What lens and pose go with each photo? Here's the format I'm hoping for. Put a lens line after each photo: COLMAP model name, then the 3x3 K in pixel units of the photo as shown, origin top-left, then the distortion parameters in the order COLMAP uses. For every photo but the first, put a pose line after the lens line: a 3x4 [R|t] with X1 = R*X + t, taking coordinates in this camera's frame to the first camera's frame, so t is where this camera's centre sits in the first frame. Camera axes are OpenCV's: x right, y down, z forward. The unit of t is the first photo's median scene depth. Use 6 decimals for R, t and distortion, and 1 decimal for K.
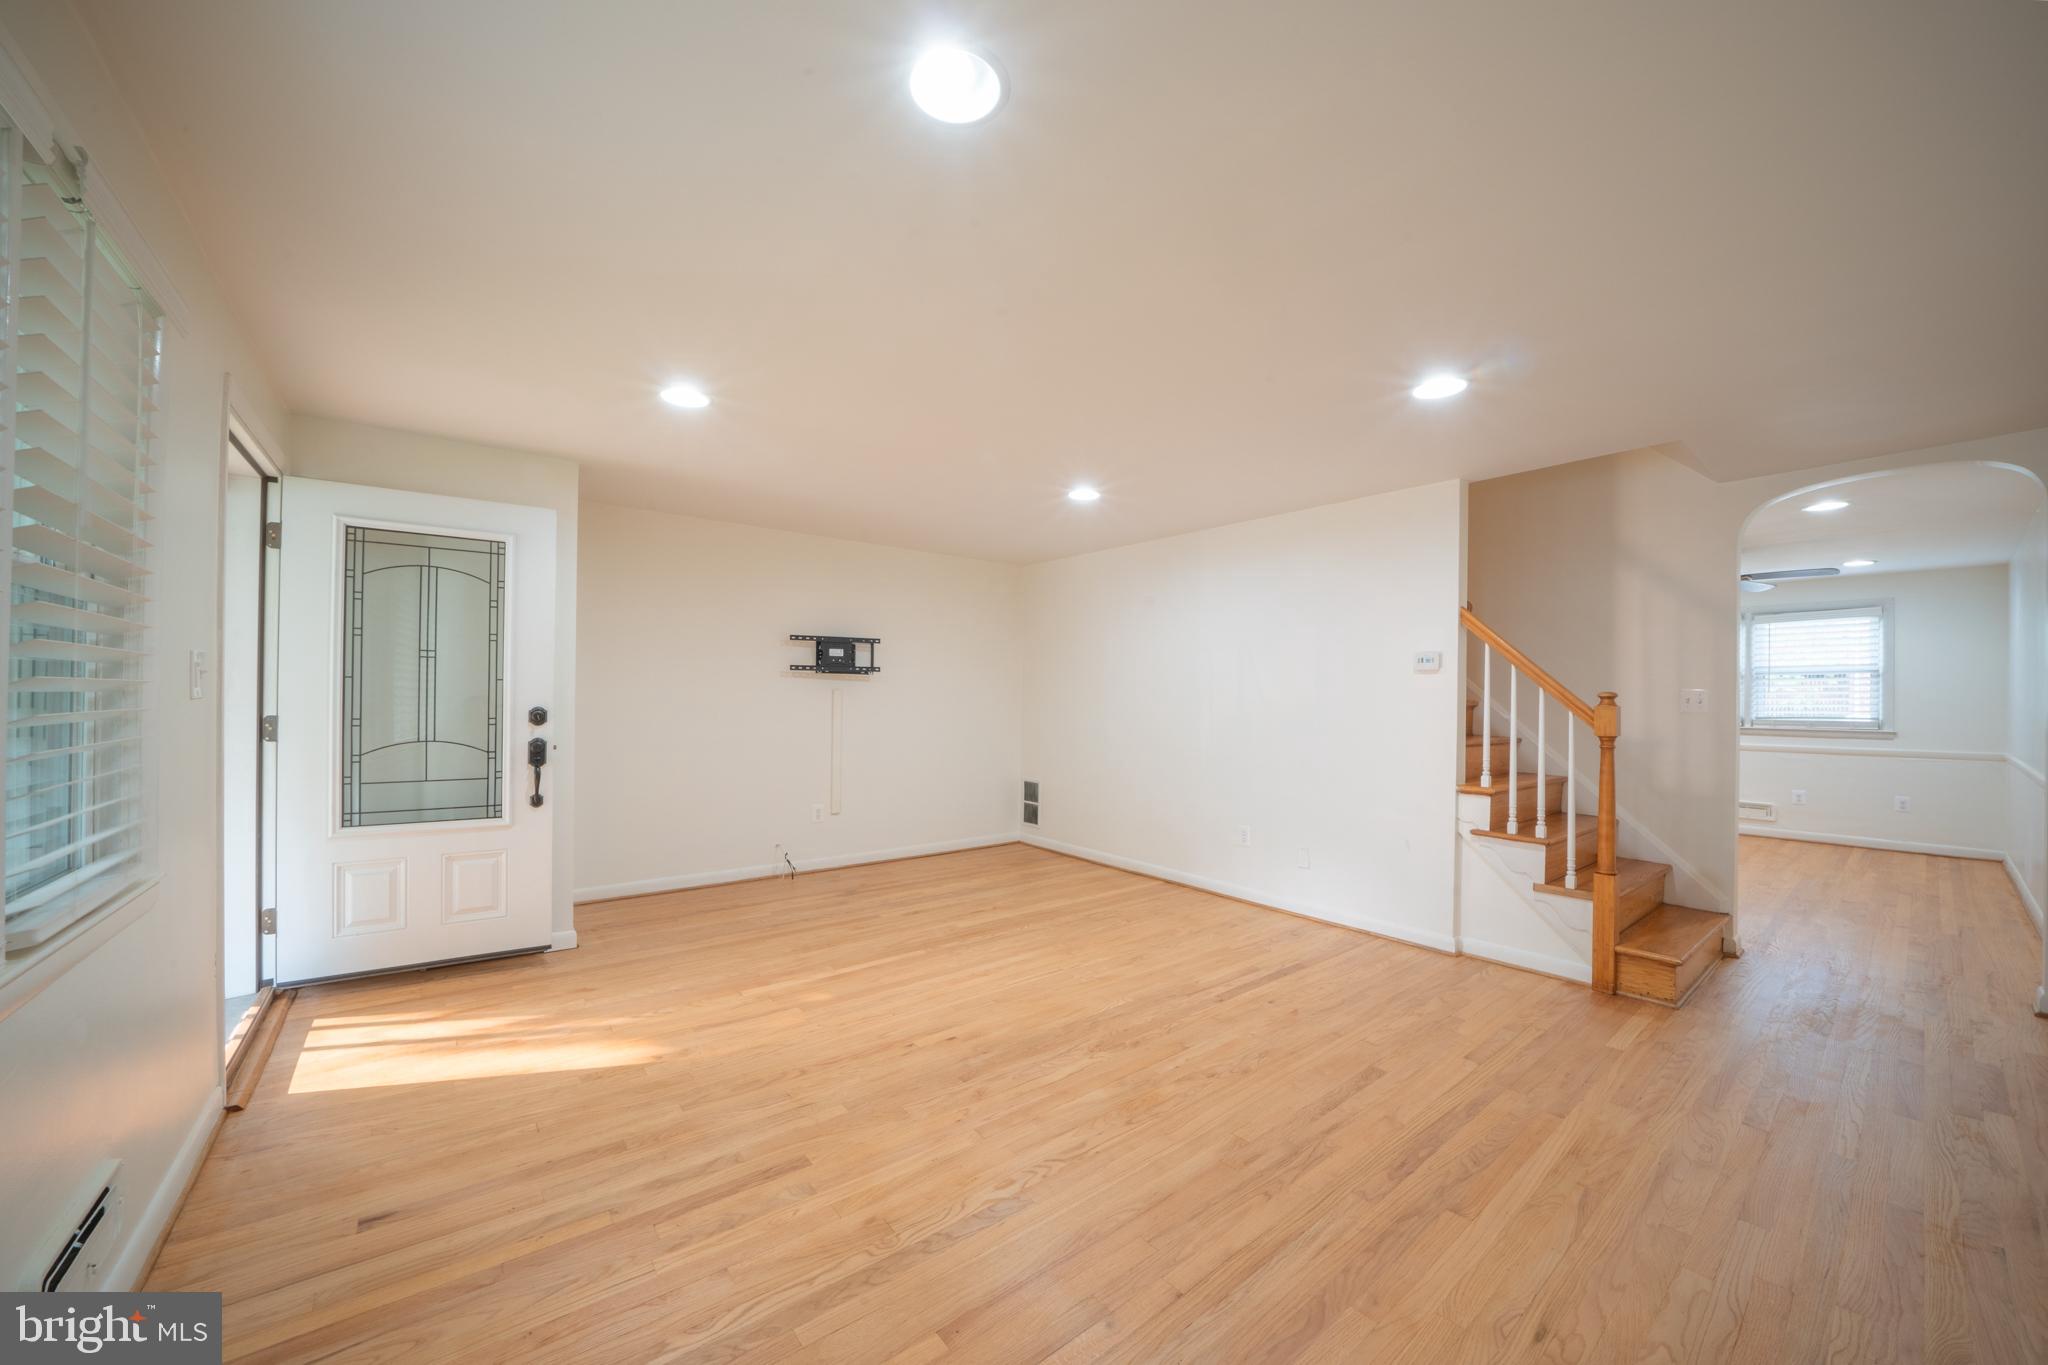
lens RADIAL K [[736.7, 0, 1024.3], [0, 736.7, 699.1], [0, 0, 1]] dist [-0.017214, 0.000305]
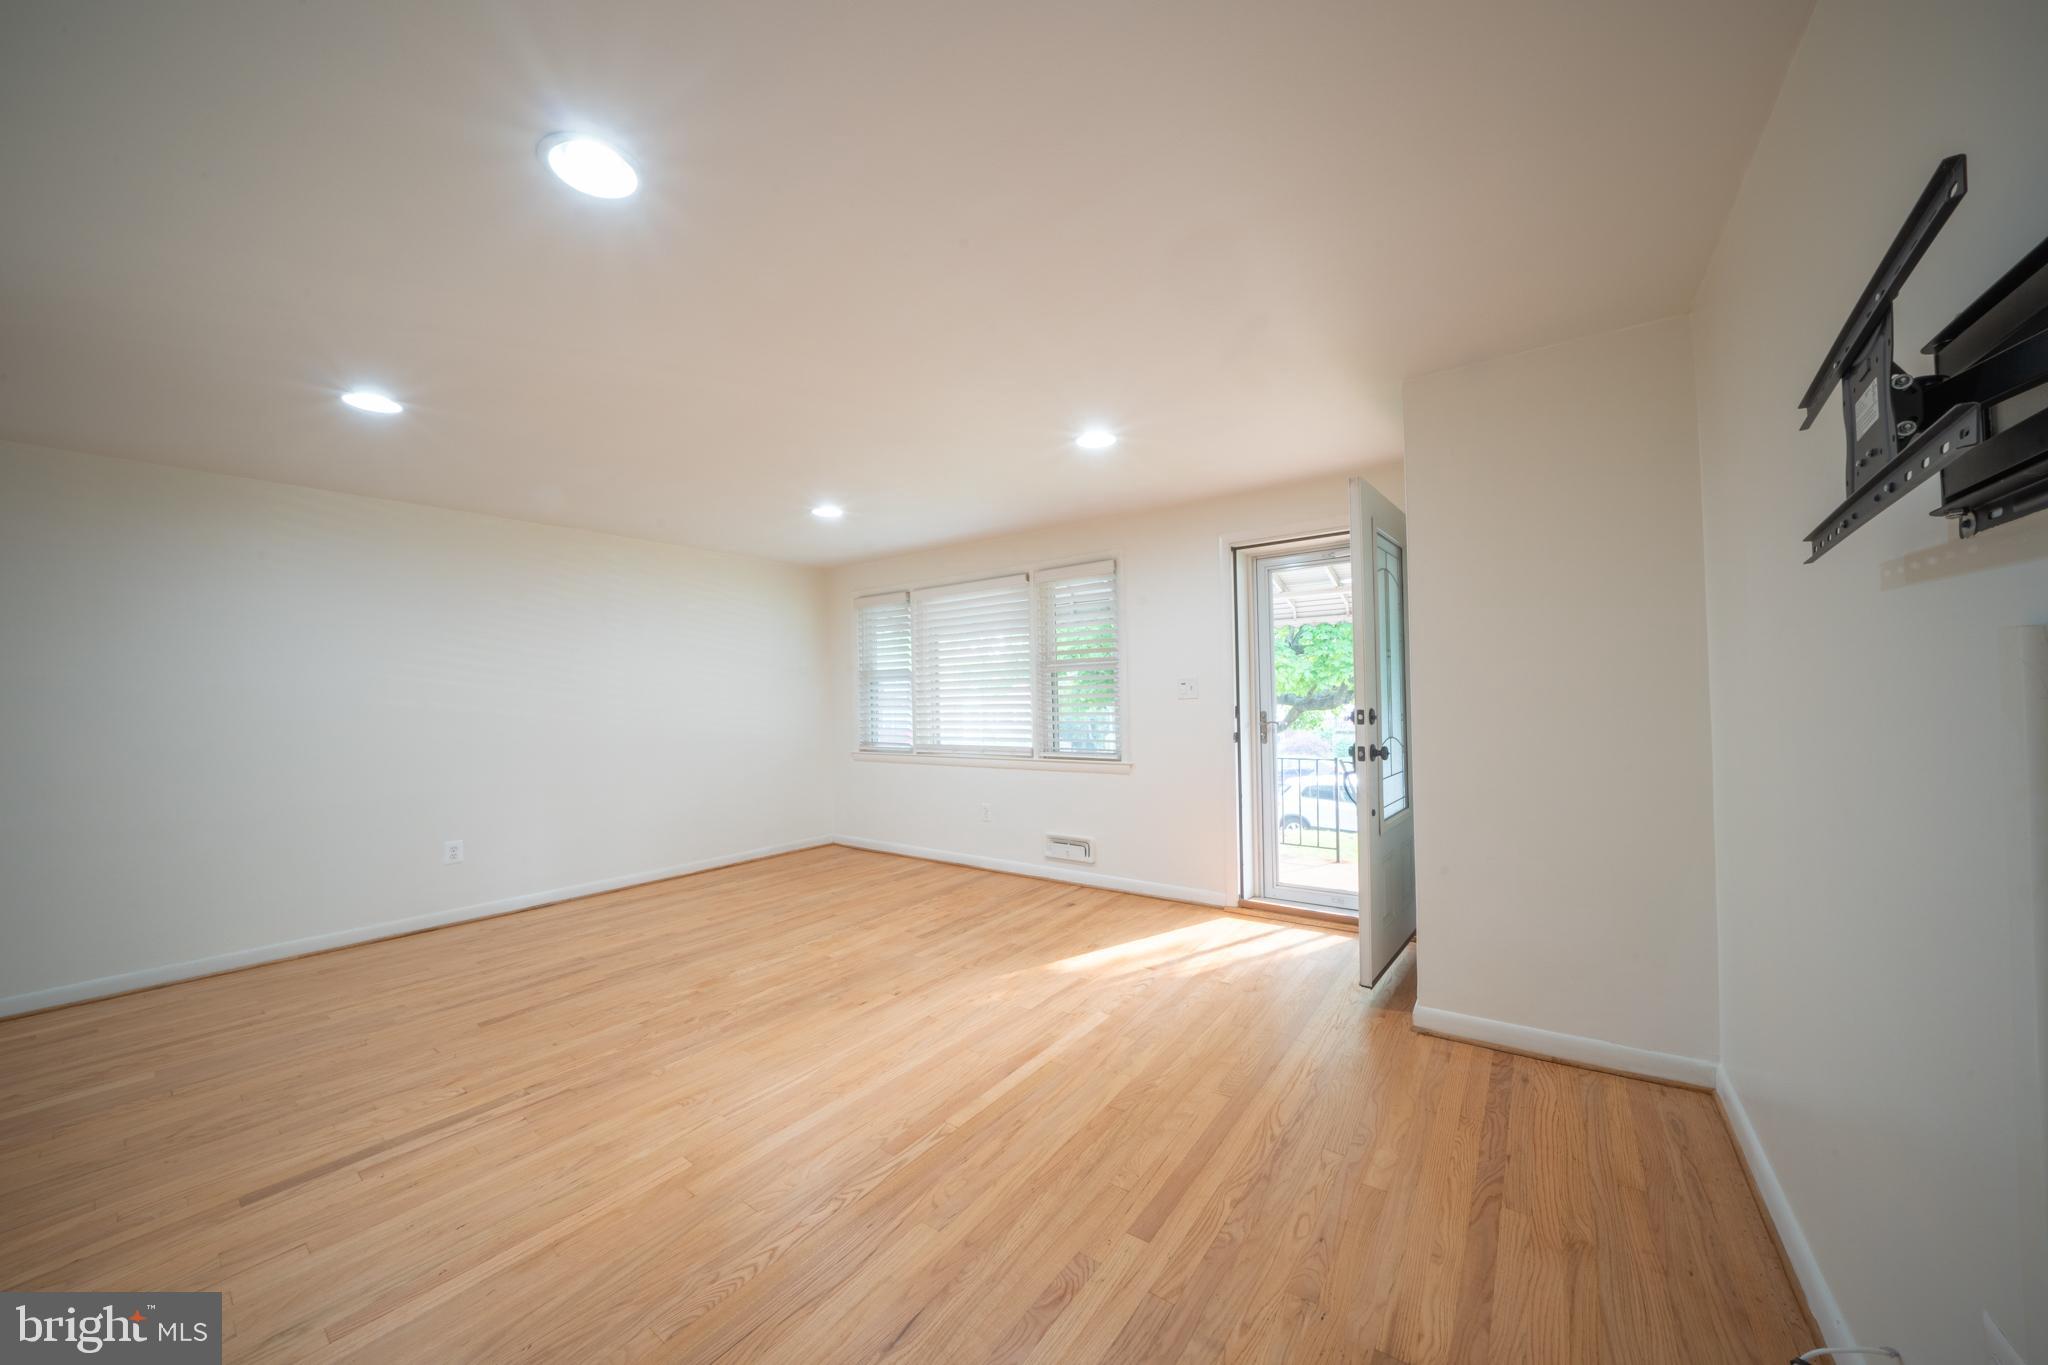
lens RADIAL K [[713.2, 0, 1016.8], [0, 713.2, 695.4], [0, 0, 1]] dist [-0.022115, 0.000177]
pose [[-0.968482, 0.006432, -0.249002, -0.048497], [0.008243, 0.999947, -0.006230, -0.001436], [0.248949, -0.008086, -0.968483, 1.723785]]
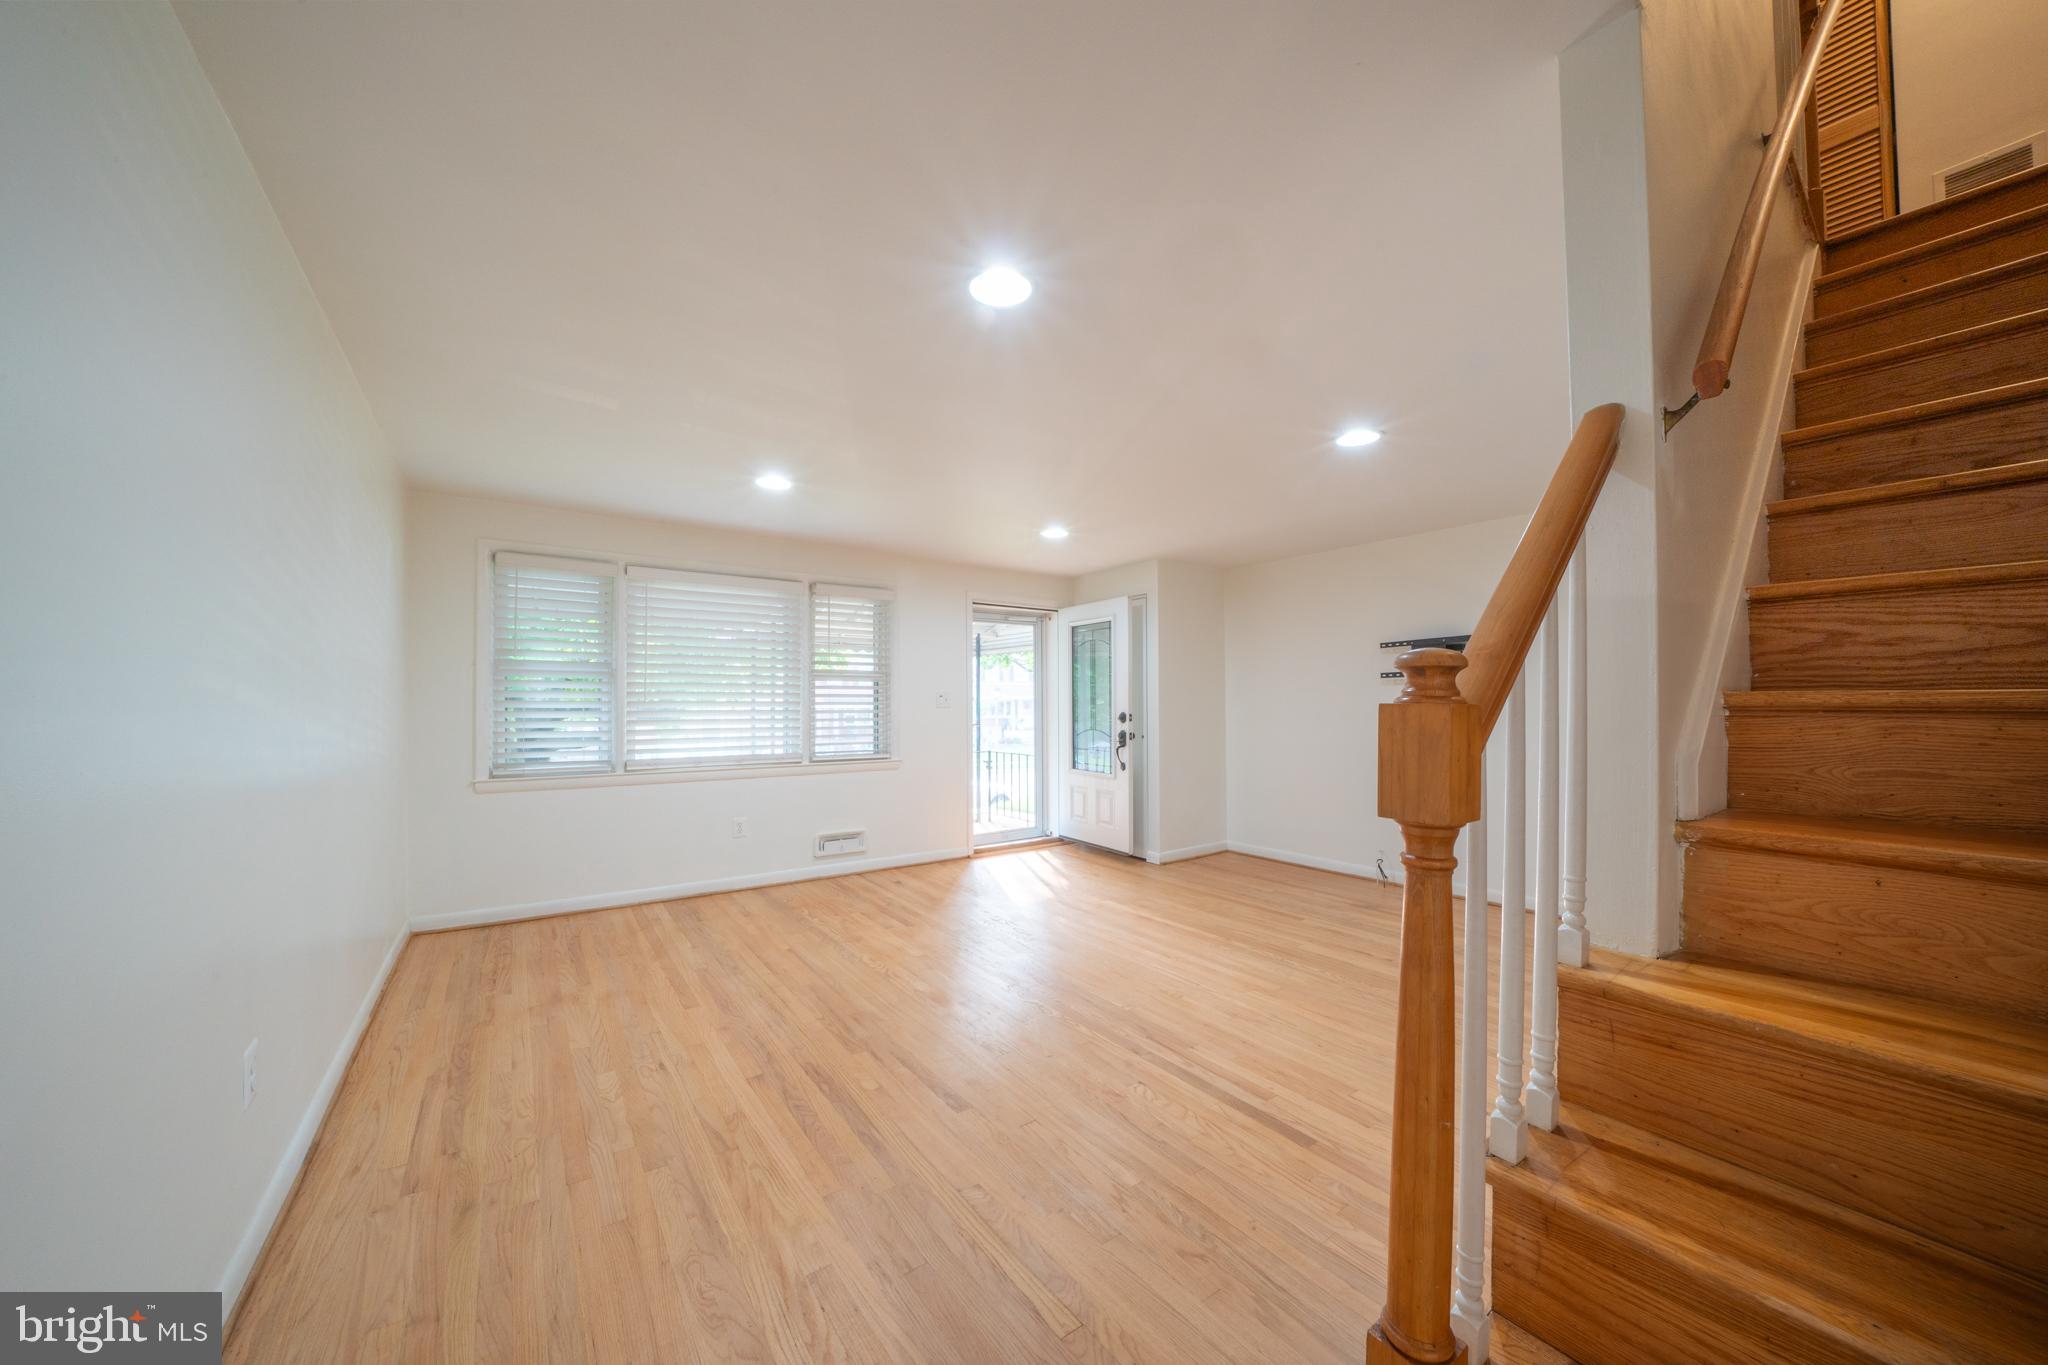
lens RADIAL K [[713.2, 0, 1016.8], [0, 713.2, 695.4], [0, 0, 1]] dist [-0.022115, 0.000177]
pose [[-0.055874, -0.026892, -0.998076, 1.025905], [-0.000224, 0.999638, -0.026921, 0.015973], [0.998438, -0.001281, -0.055859, 0.838185]]
